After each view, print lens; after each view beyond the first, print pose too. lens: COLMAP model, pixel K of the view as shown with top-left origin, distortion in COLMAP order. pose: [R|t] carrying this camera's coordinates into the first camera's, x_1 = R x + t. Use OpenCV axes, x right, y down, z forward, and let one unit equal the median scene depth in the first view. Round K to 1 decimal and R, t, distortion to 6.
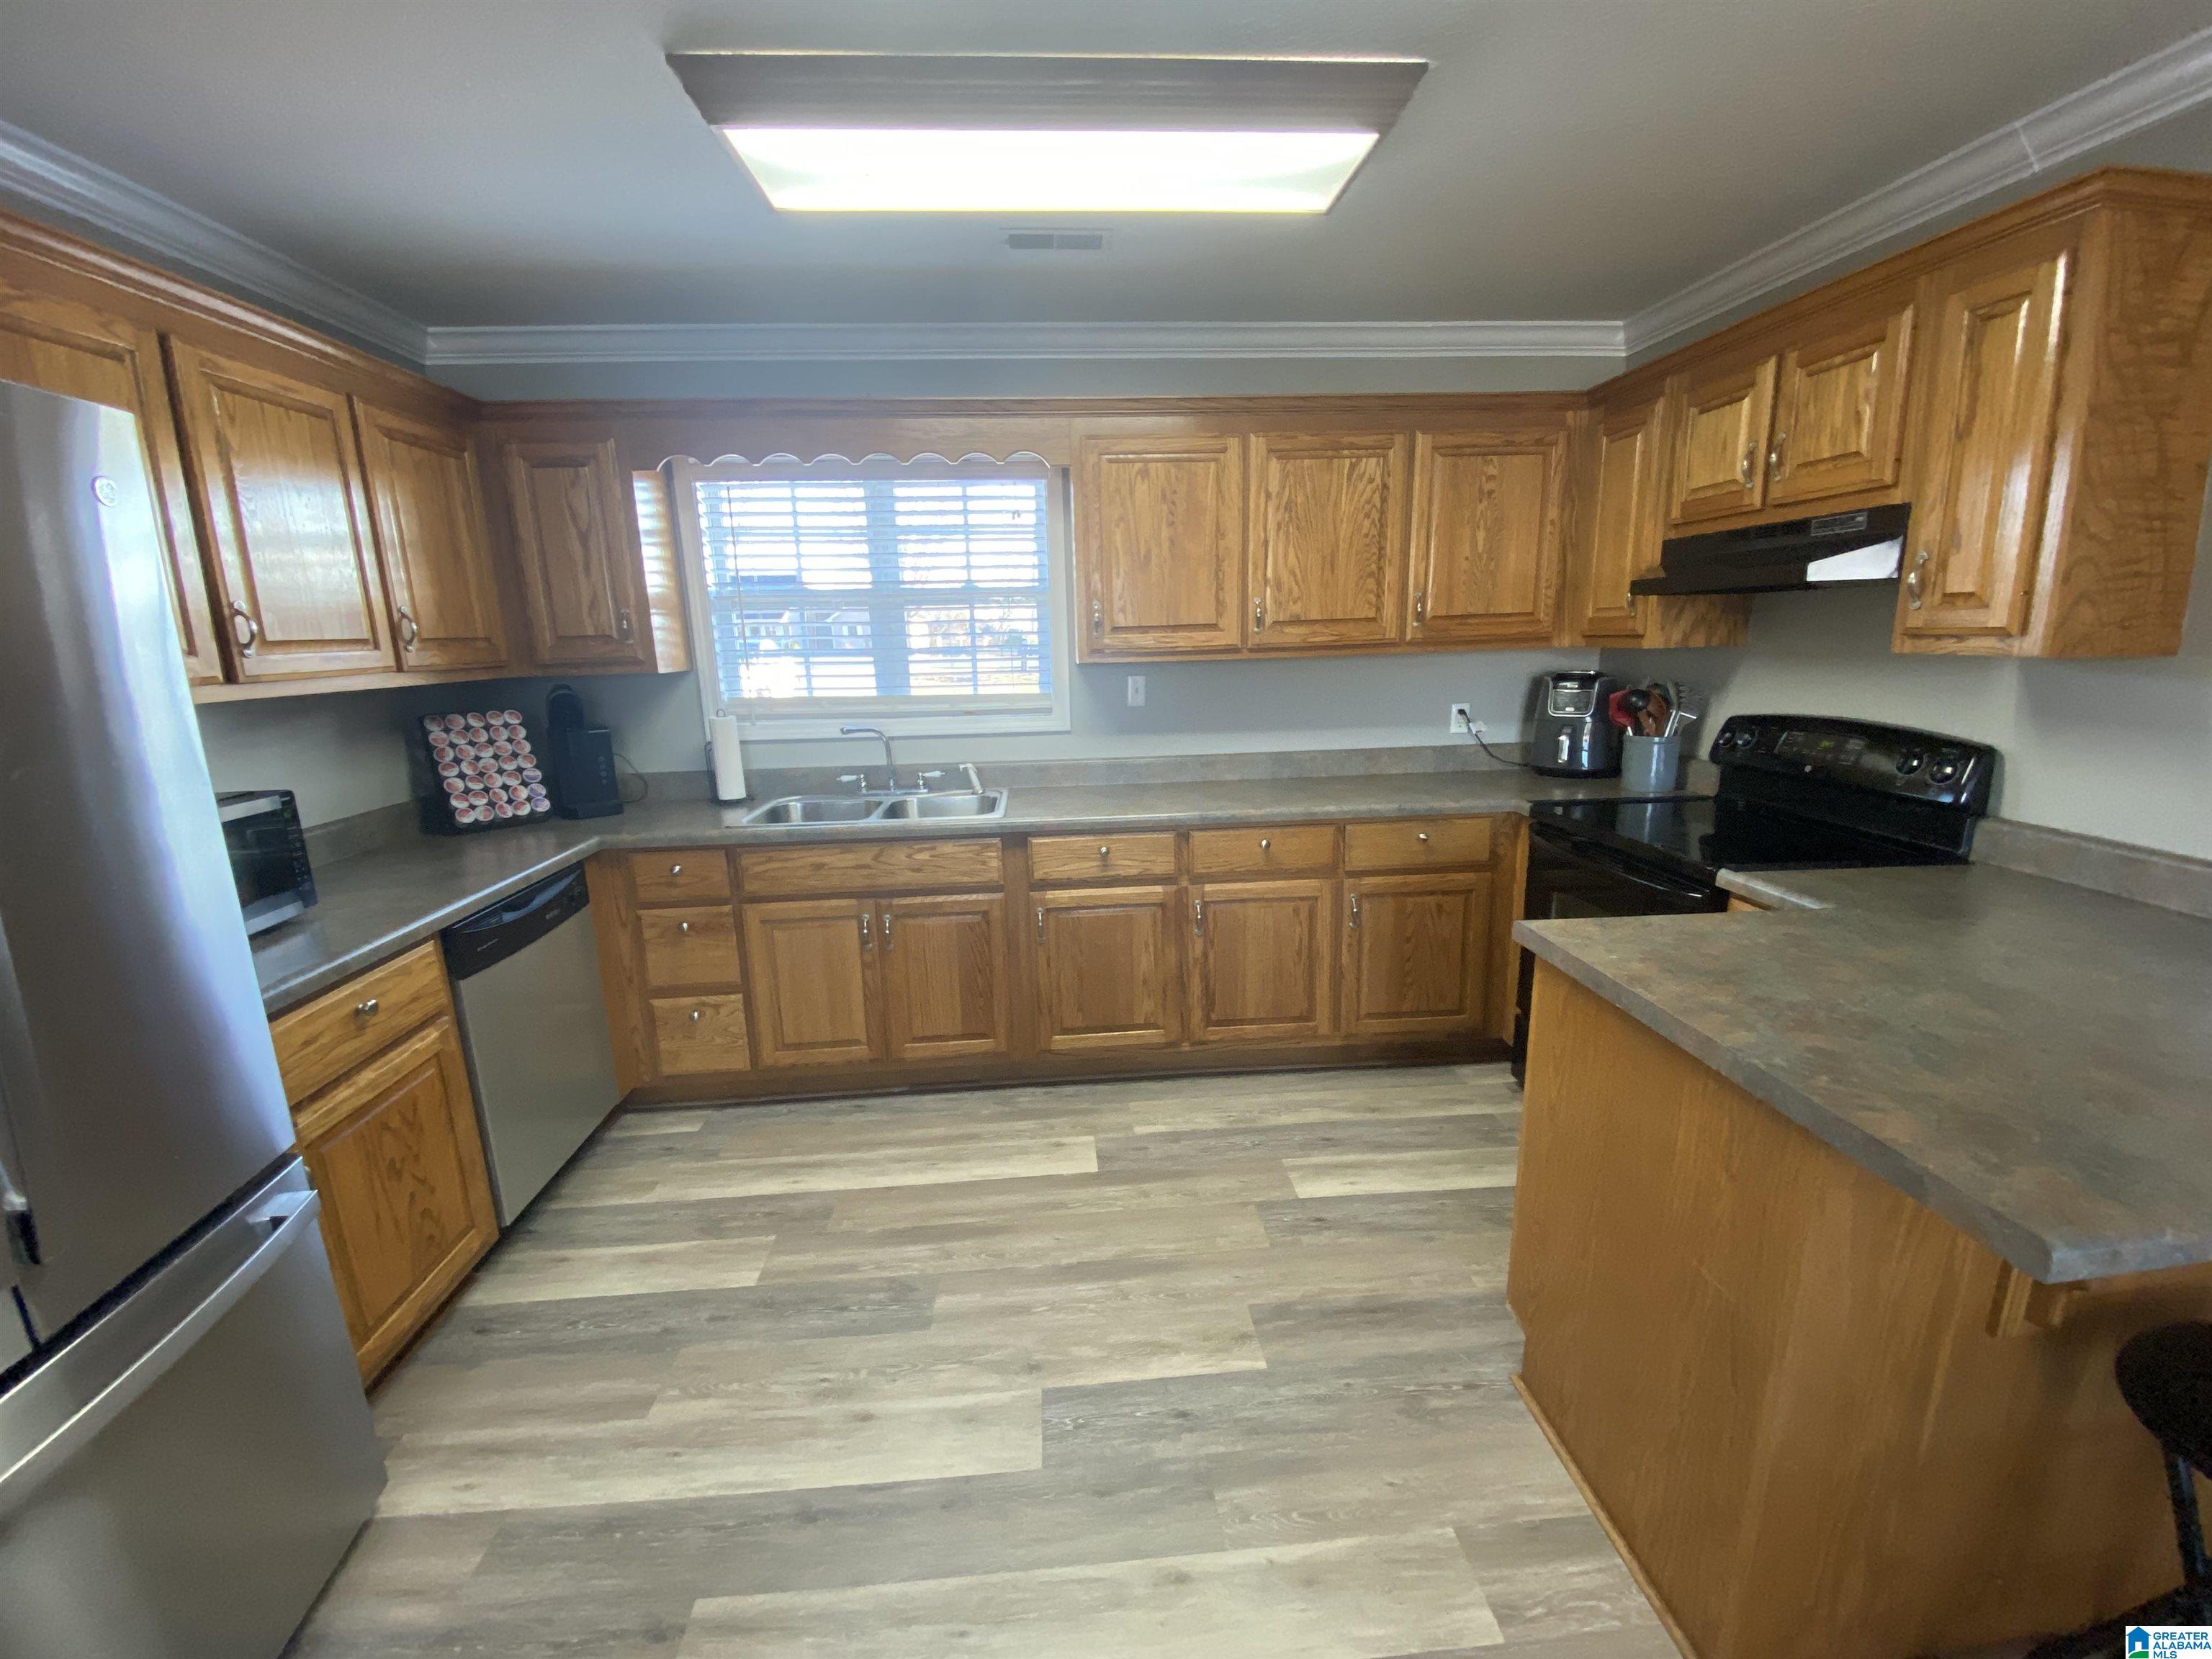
lens RADIAL K [[896.5, 0, 1106.0], [0, 896.5, 829.5], [0, 0, 1]] dist [0.051239, -0.039582]
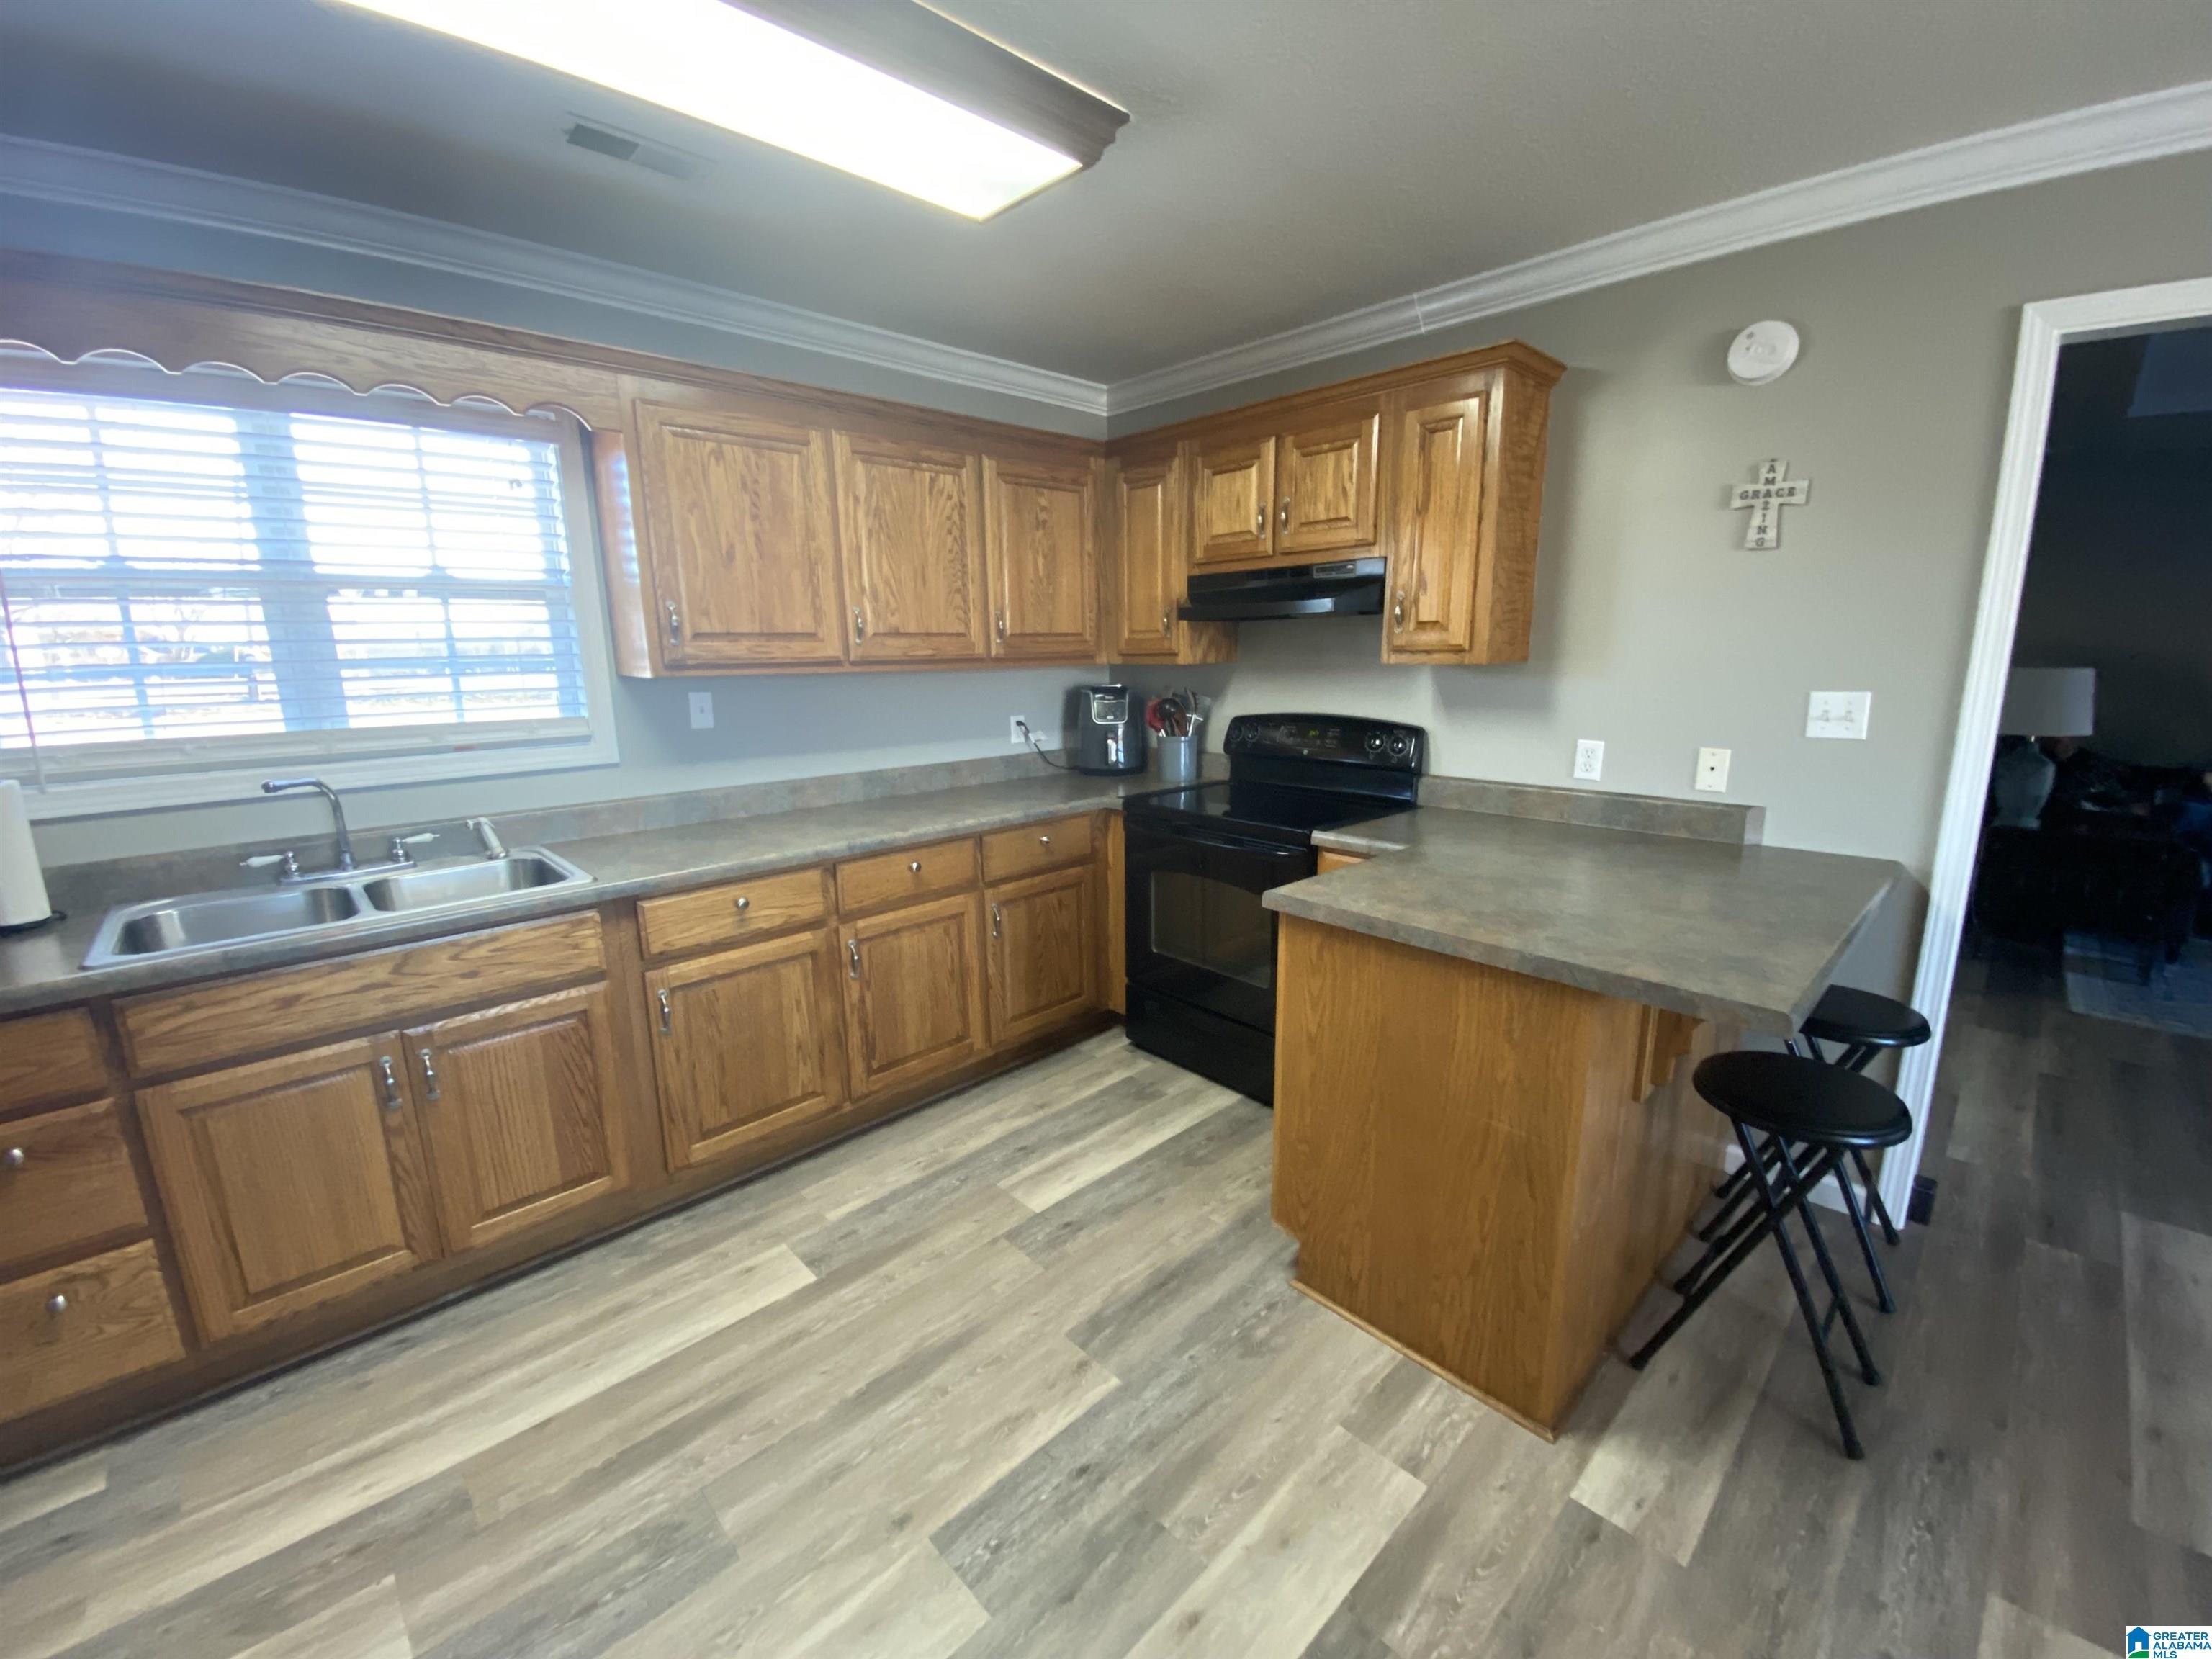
lens RADIAL K [[896.5, 0, 1106.0], [0, 896.5, 829.5], [0, 0, 1]] dist [0.051239, -0.039582]
pose [[0.775179, -0.115300, 0.621131, -0.250258], [0.128969, 0.991380, 0.023074, -0.018765], [-0.618437, 0.062220, 0.783367, 0.130412]]
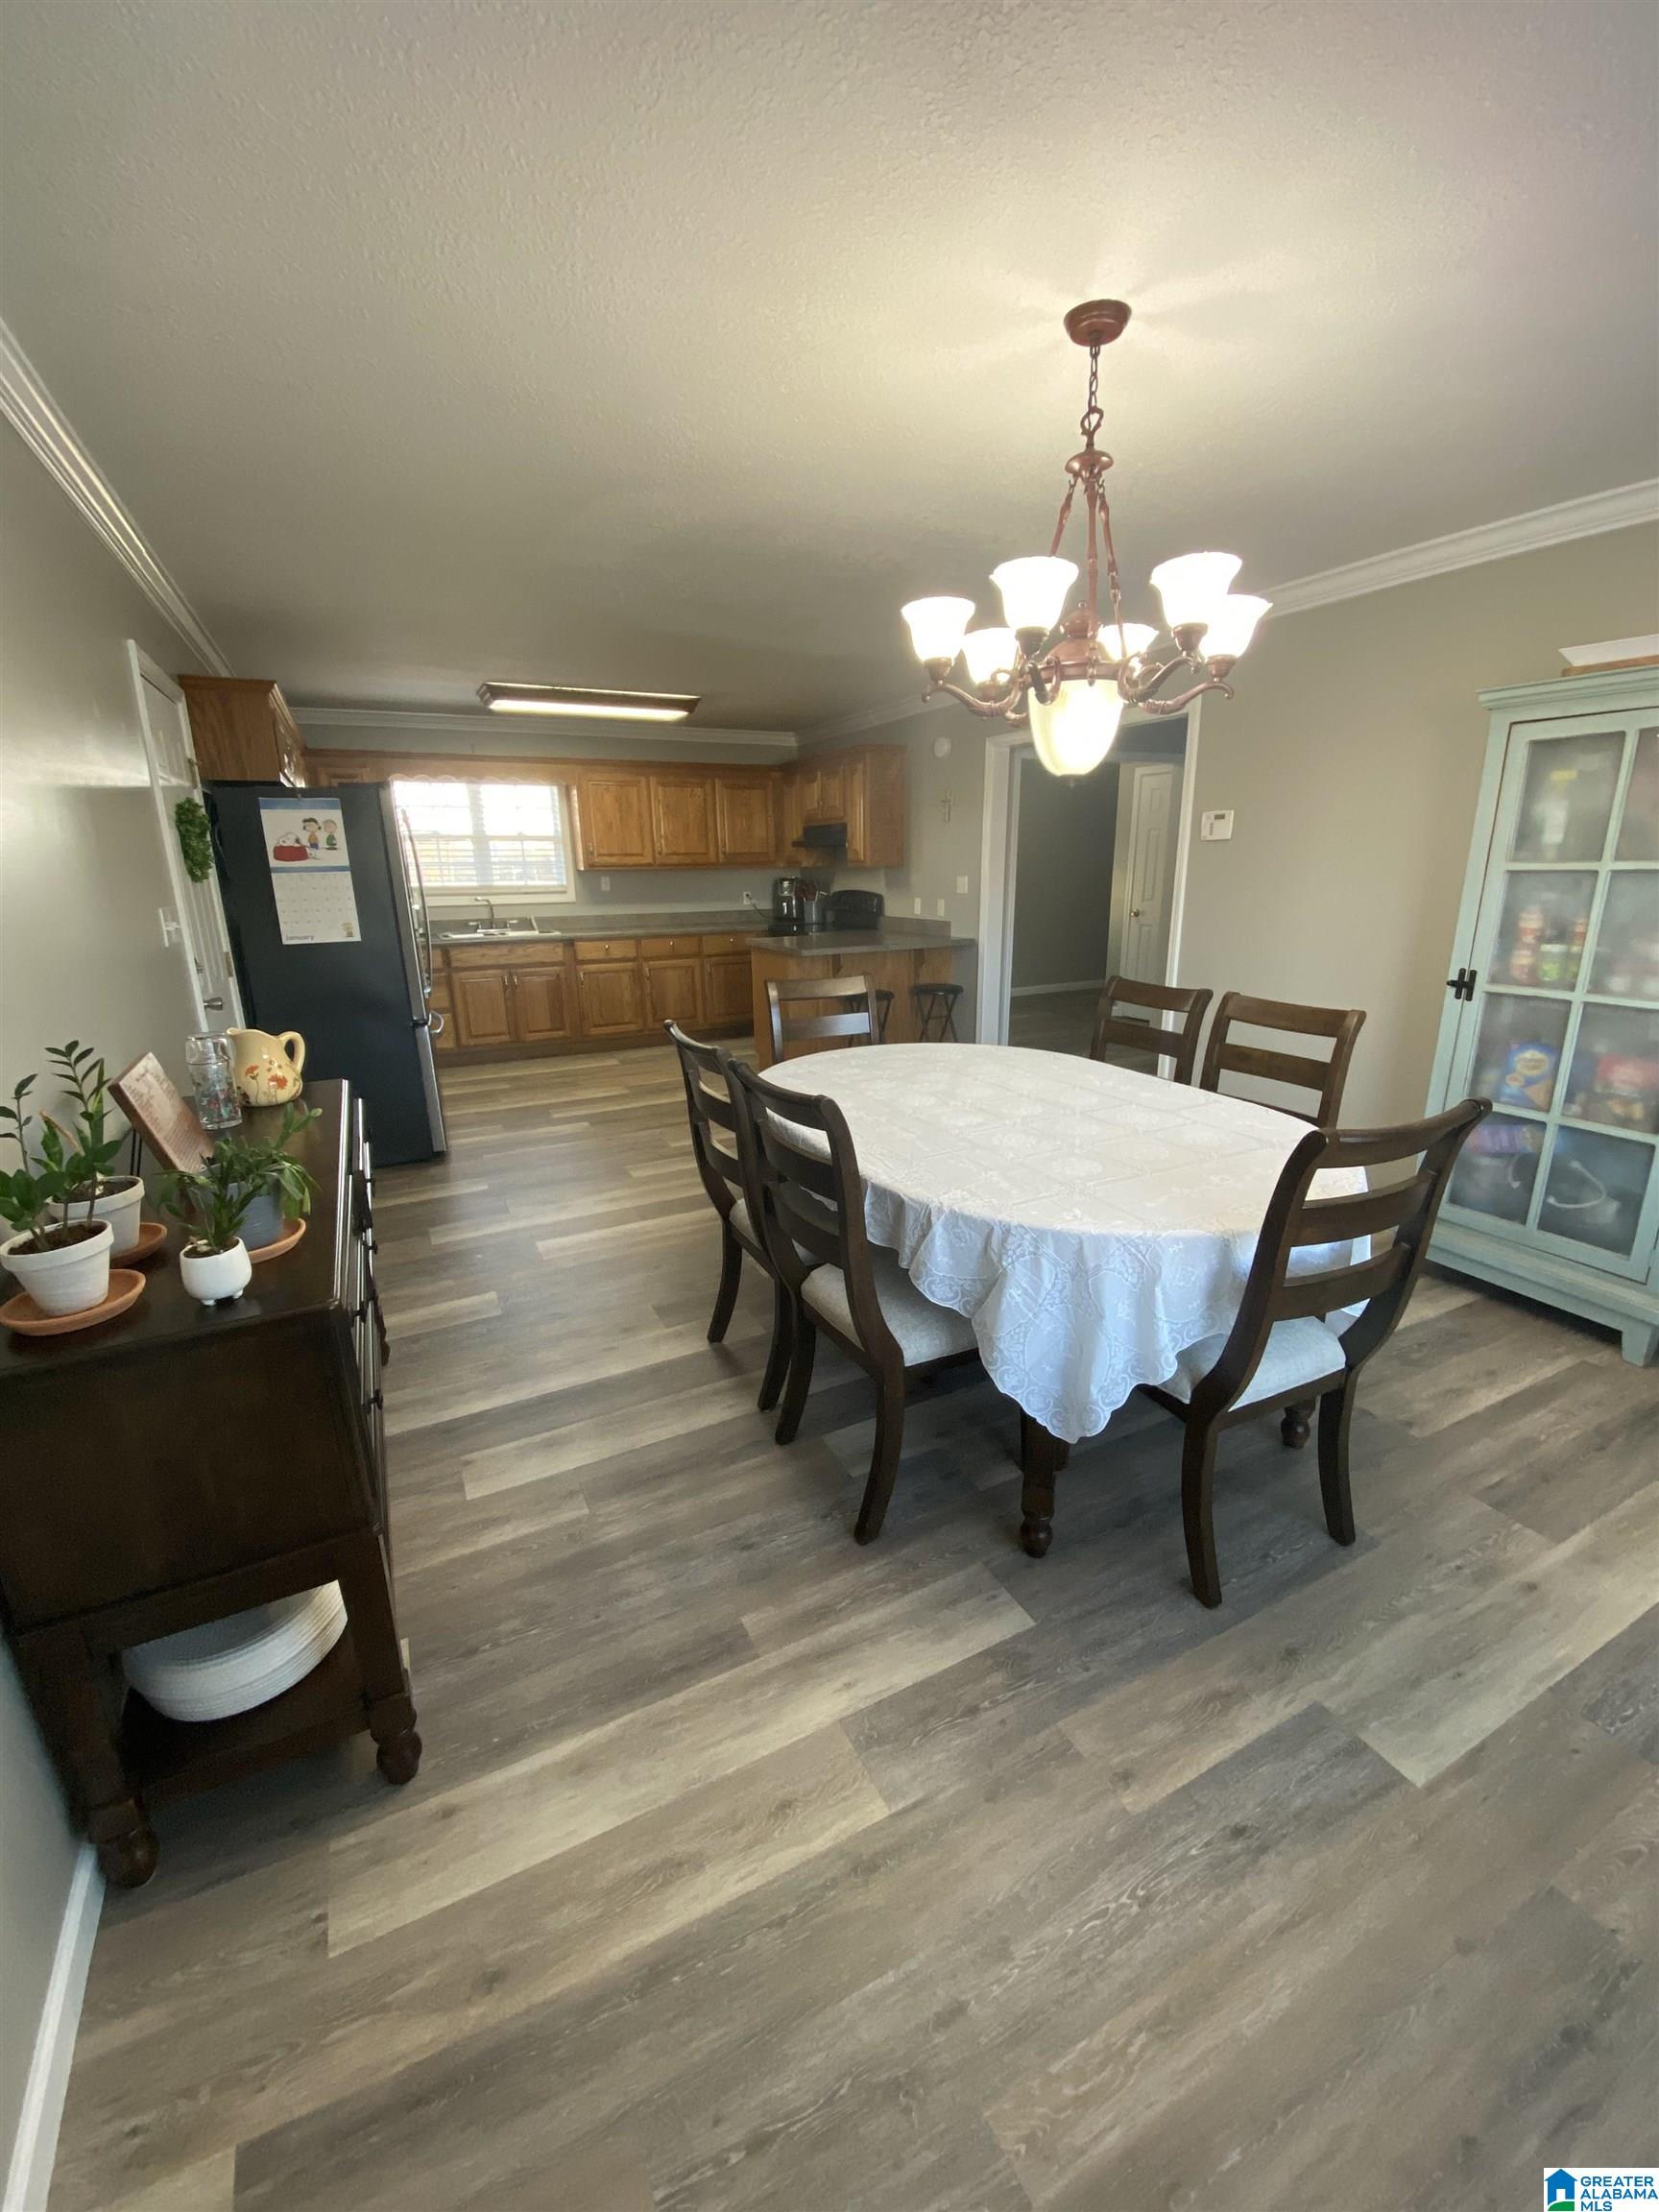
lens RADIAL K [[882.9, 0, 843.1], [0, 882.9, 1107.2], [0, 0, 1]] dist [0.050520, -0.037476]
pose [[0.918212, -0.094845, 0.384567, -0.379627], [0.074538, 0.994937, 0.067409, 0.341019], [-0.389013, -0.033231, 0.920633, -1.488833]]
